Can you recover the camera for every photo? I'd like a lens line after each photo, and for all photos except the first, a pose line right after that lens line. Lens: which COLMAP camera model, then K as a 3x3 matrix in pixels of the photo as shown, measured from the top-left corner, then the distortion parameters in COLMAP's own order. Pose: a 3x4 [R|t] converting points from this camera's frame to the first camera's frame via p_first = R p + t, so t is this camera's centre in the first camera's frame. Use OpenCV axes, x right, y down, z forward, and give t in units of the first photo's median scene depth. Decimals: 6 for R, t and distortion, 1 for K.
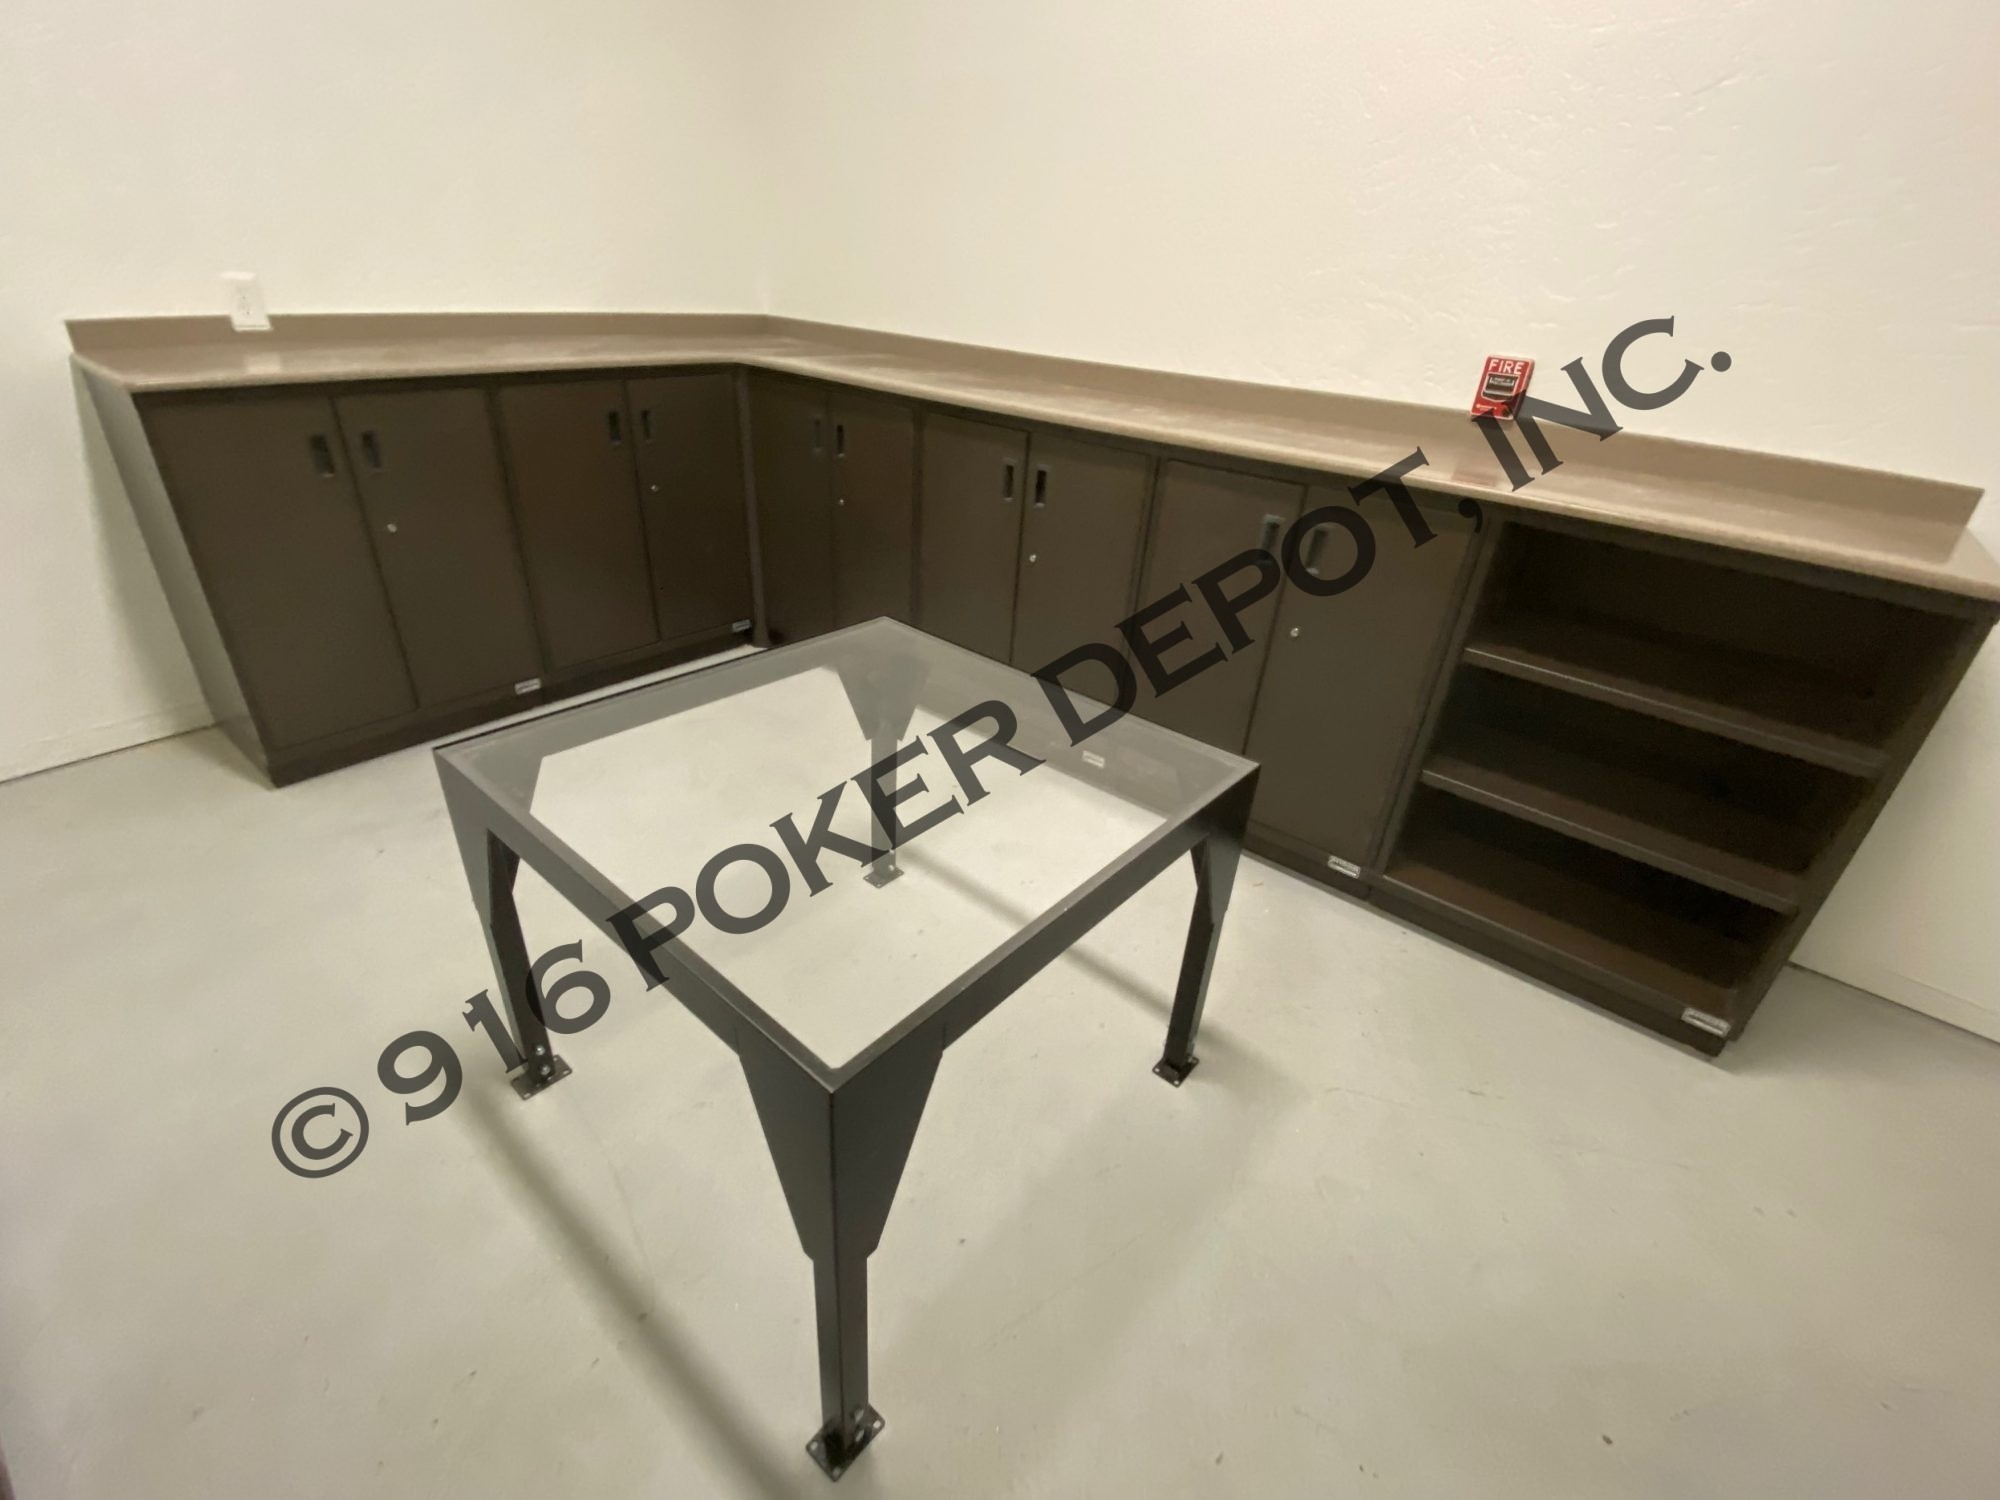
lens RADIAL K [[882.5, 0, 1000.0], [0, 882.5, 750.0], [0, 0, 1]] dist [0.025921, -0.028281]
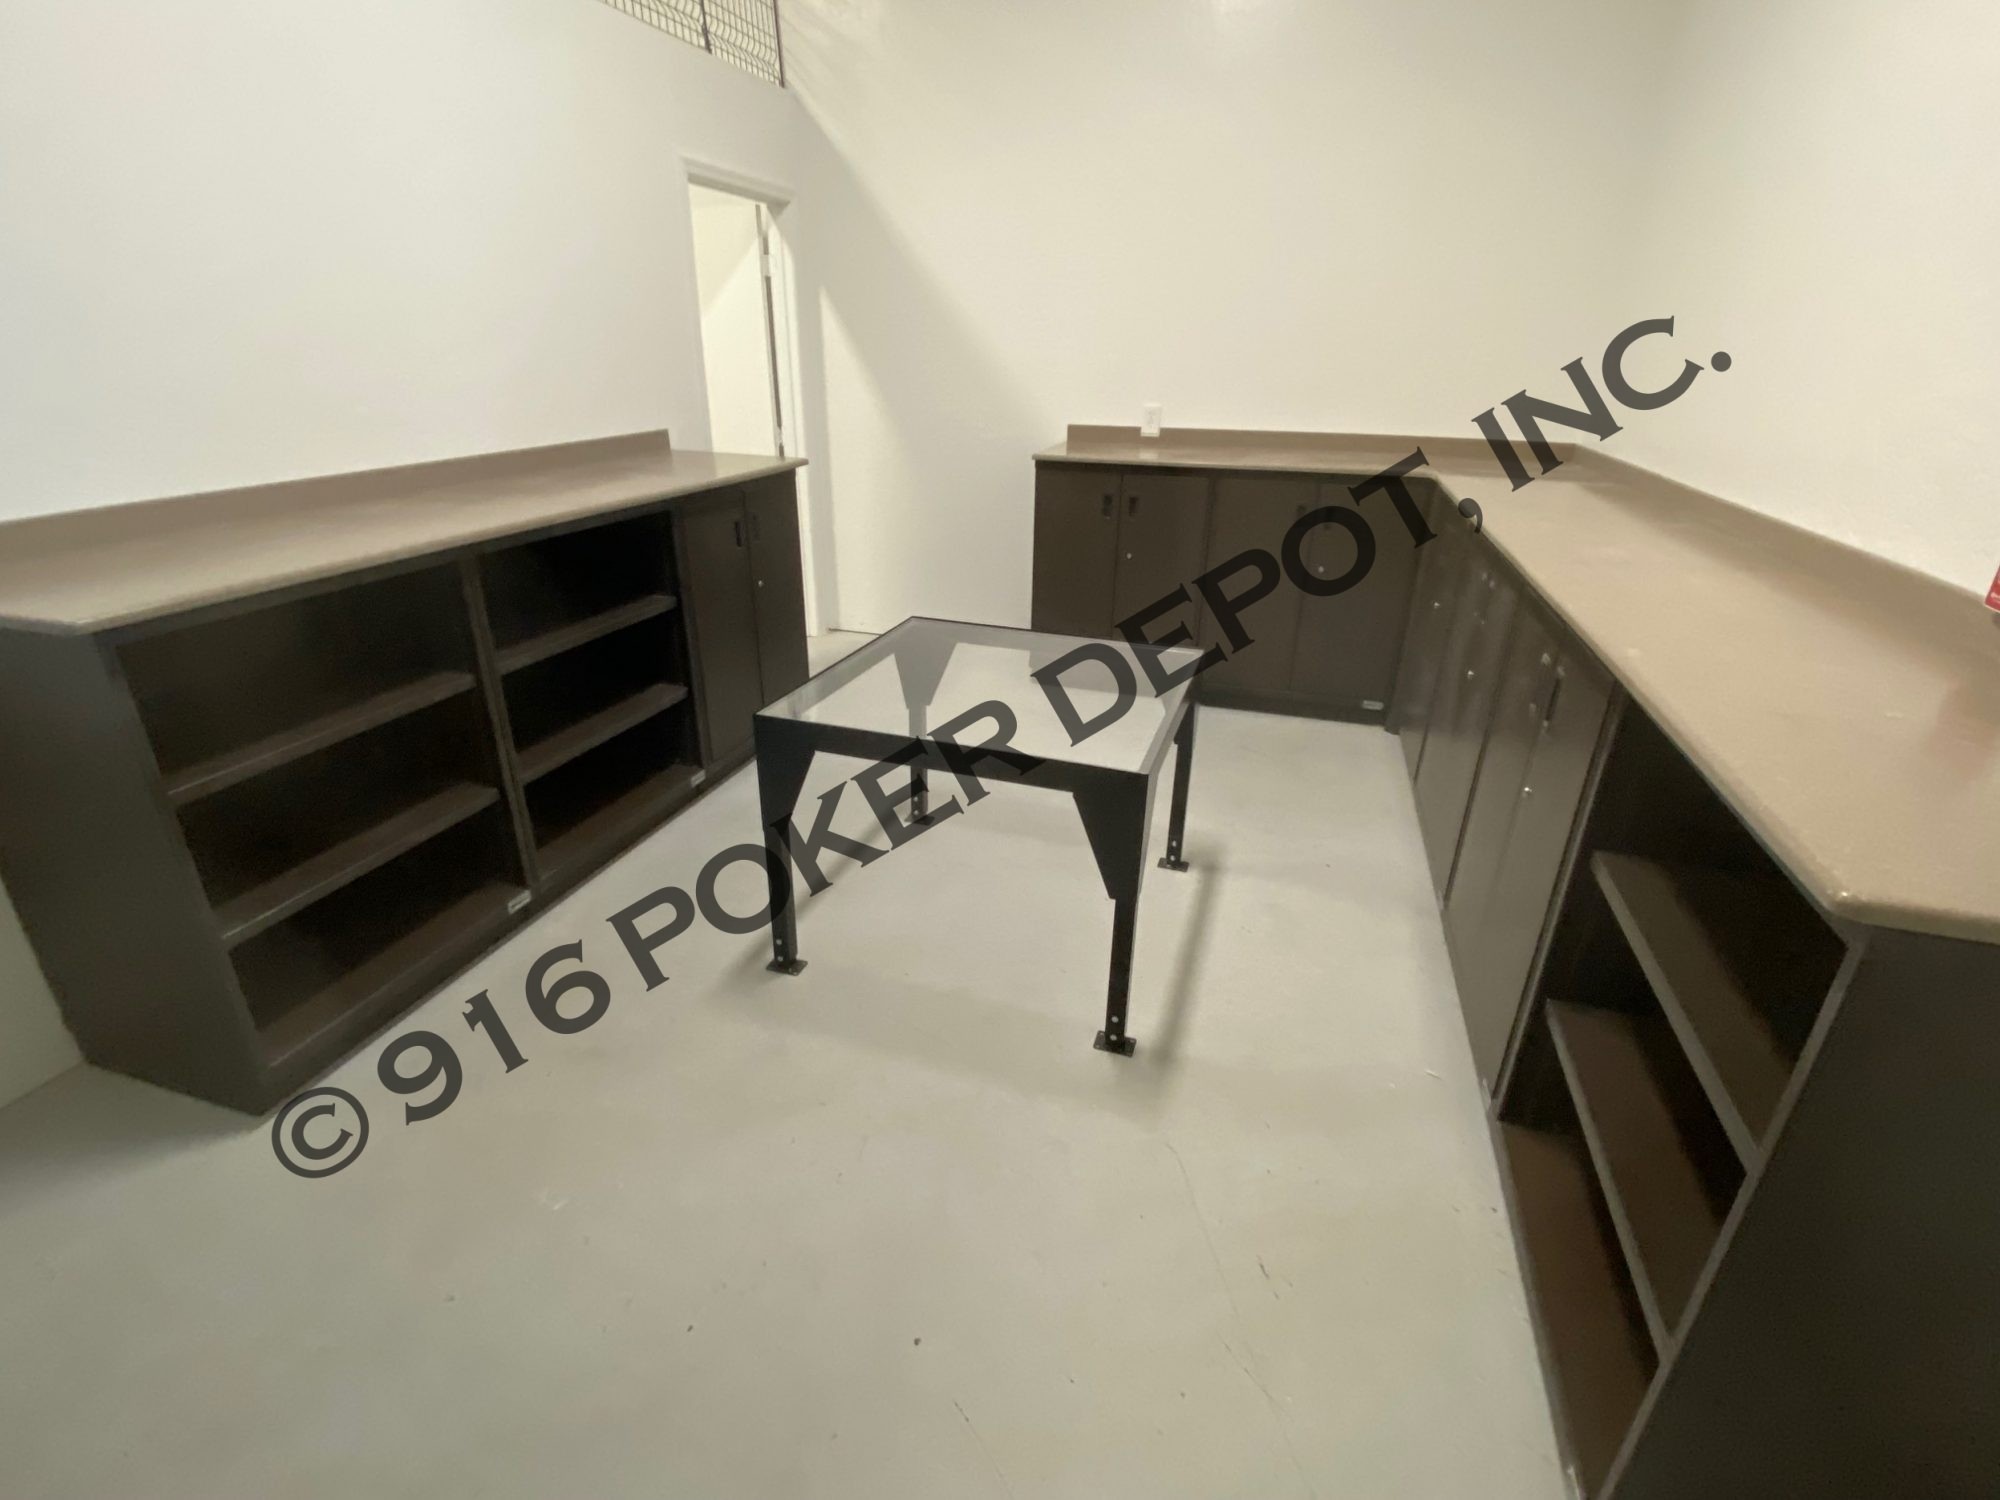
lens RADIAL K [[929.5, 0, 1000.0], [0, 929.5, 750.0], [0, 0, 1]] dist [-0.000009, 0.000008]
pose [[0.363383, 0.321837, -0.874285, 0.913707], [-0.434389, 0.888715, 0.146602, -0.090326], [0.824172, 0.326507, 0.462746, 0.158494]]
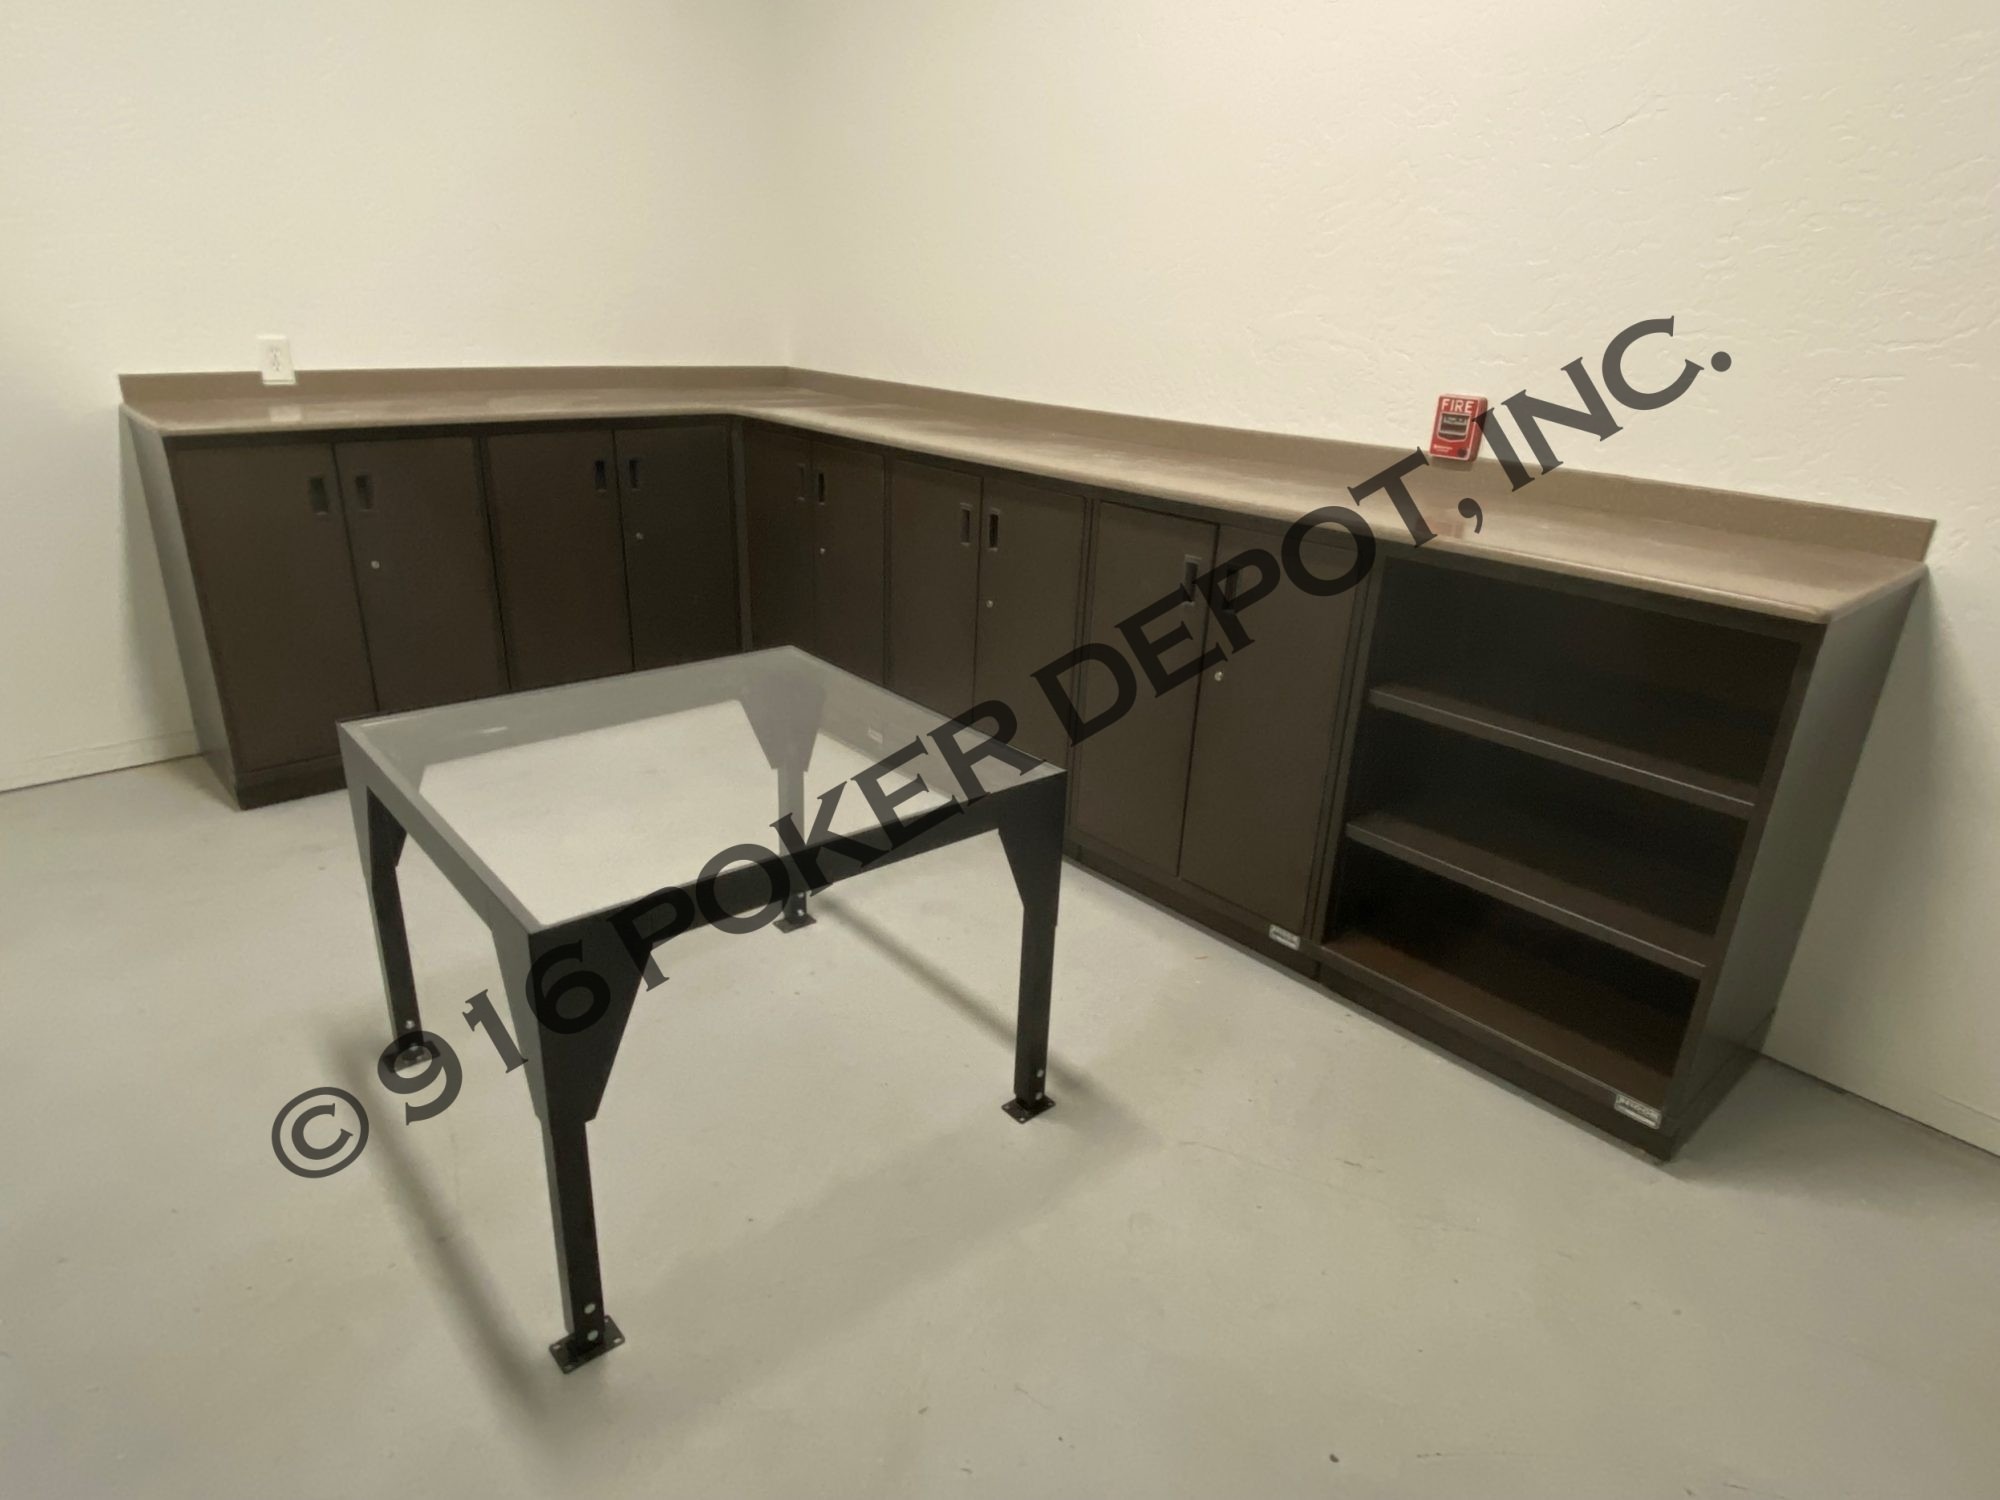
lens RADIAL K [[1167.2, 0, 1000.0], [0, 1167.2, 750.0], [0, 0, 1]] dist [0.058211, -0.082345]
pose [[0.987651, 0.033818, -0.152975, 0.287648], [-0.054364, 0.989733, -0.132187, 0.120076], [0.146934, 0.138871, 0.979349, -0.242299]]
